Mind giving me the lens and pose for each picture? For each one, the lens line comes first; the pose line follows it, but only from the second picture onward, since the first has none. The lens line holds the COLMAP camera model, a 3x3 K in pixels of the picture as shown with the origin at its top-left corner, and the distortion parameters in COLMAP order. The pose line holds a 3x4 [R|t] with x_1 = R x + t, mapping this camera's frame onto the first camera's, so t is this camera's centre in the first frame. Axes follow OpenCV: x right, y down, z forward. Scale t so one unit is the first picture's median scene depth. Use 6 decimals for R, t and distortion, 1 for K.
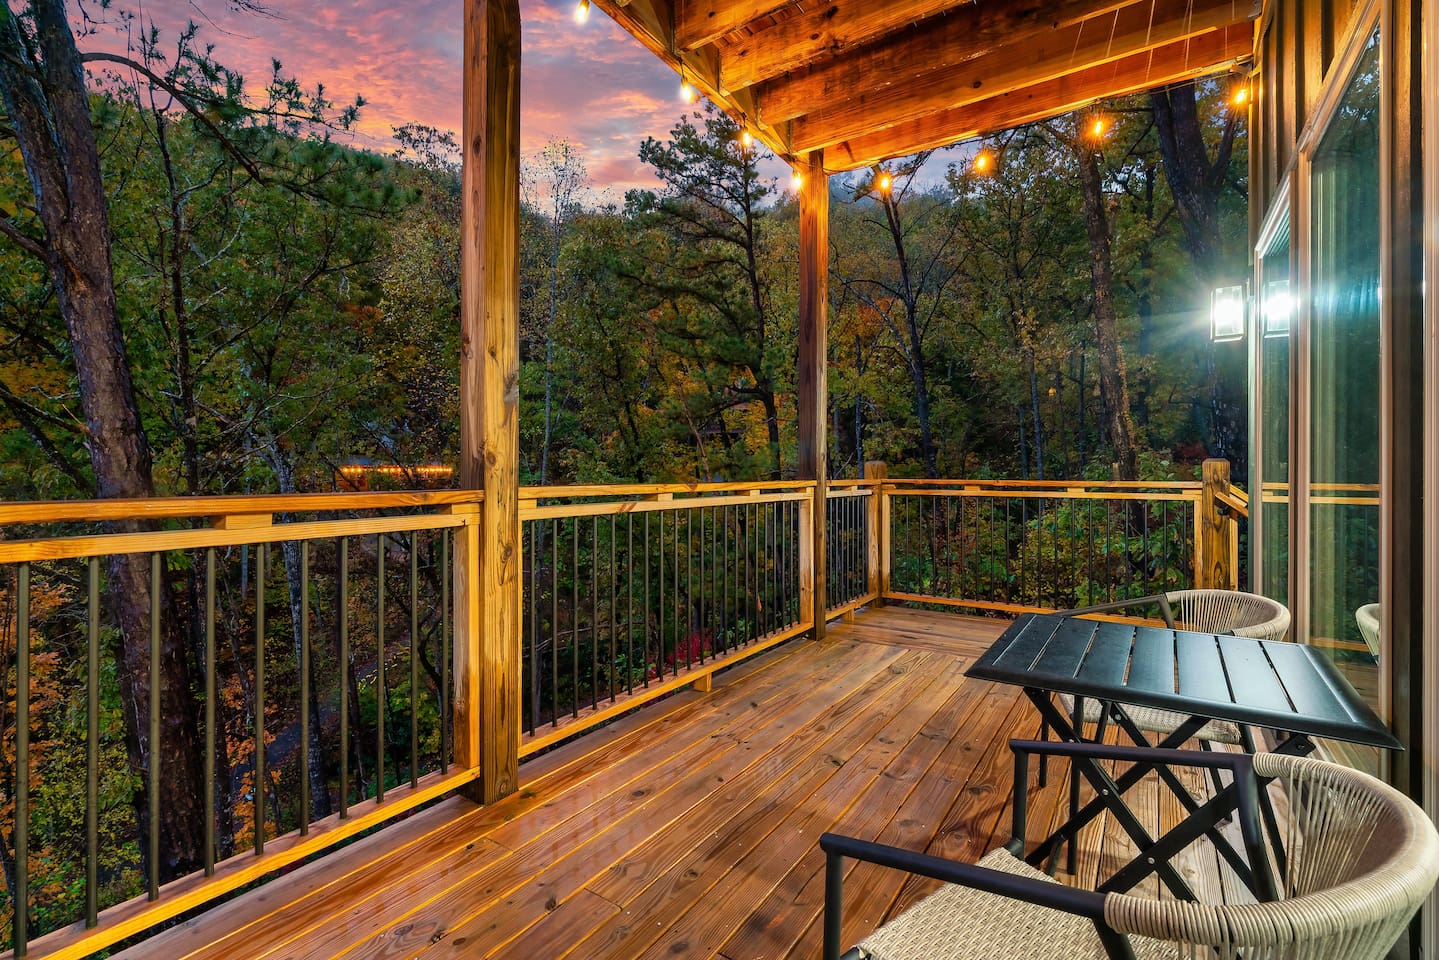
lens RADIAL K [[652.9, 0, 718.4], [0, 652.9, 471.6], [0, 0, 1]] dist [0.003403, 0.000589]
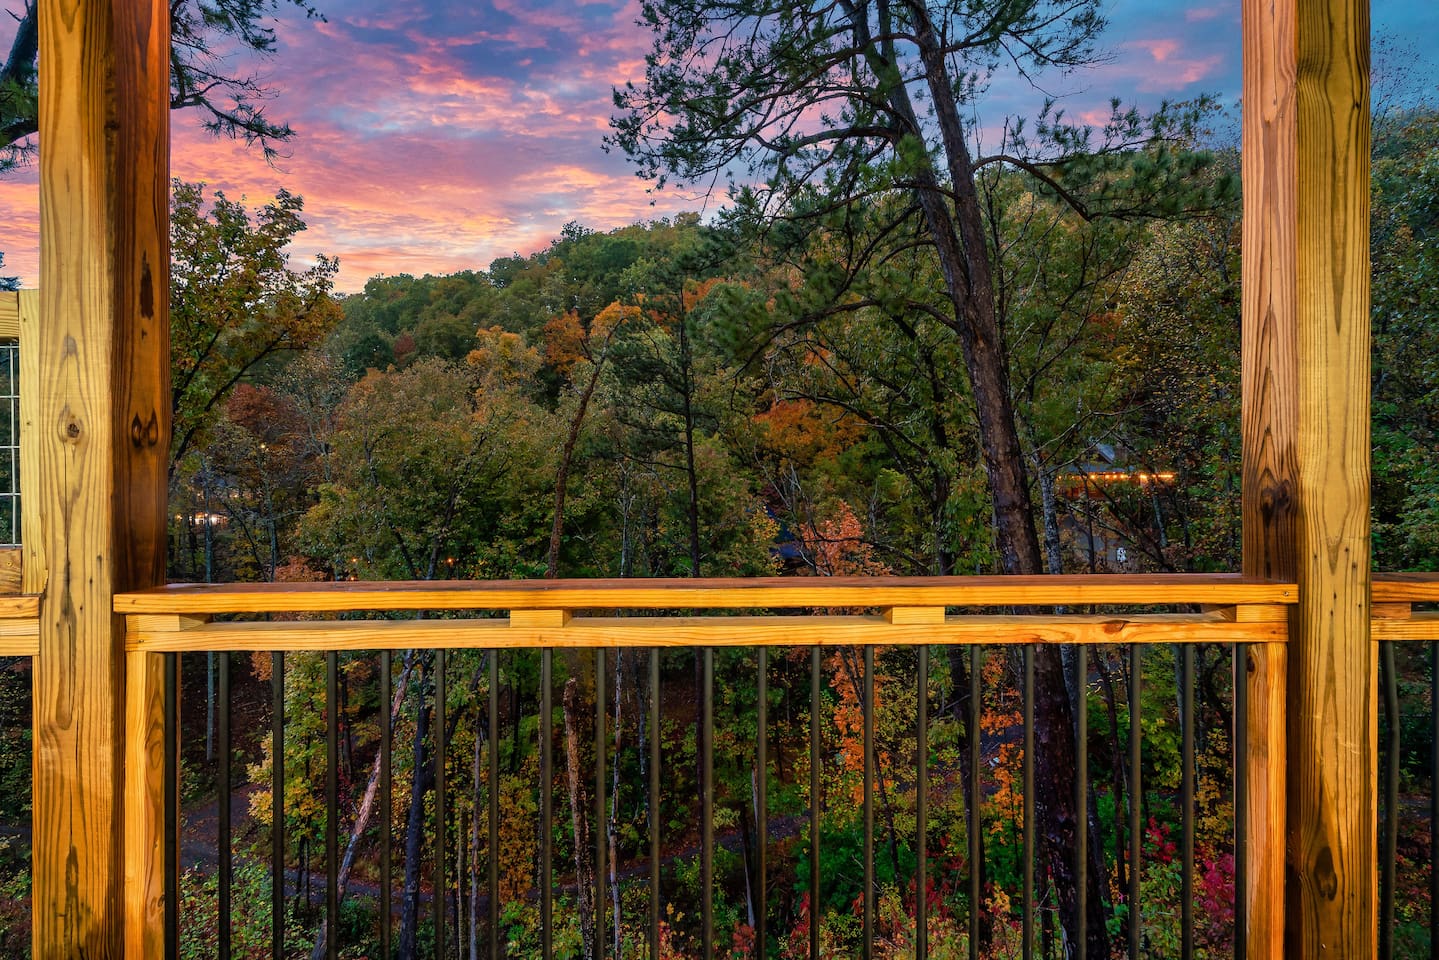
lens RADIAL K [[652.9, 0, 728.1], [0, 652.9, 479.6], [0, 0, 1]] dist [0.003403, 0.000589]
pose [[0.567627, -0.005097, -0.823270, -0.155278], [0.007844, 0.999969, -0.000782, -0.014064], [0.823249, -0.006014, 0.567649, -0.120582]]
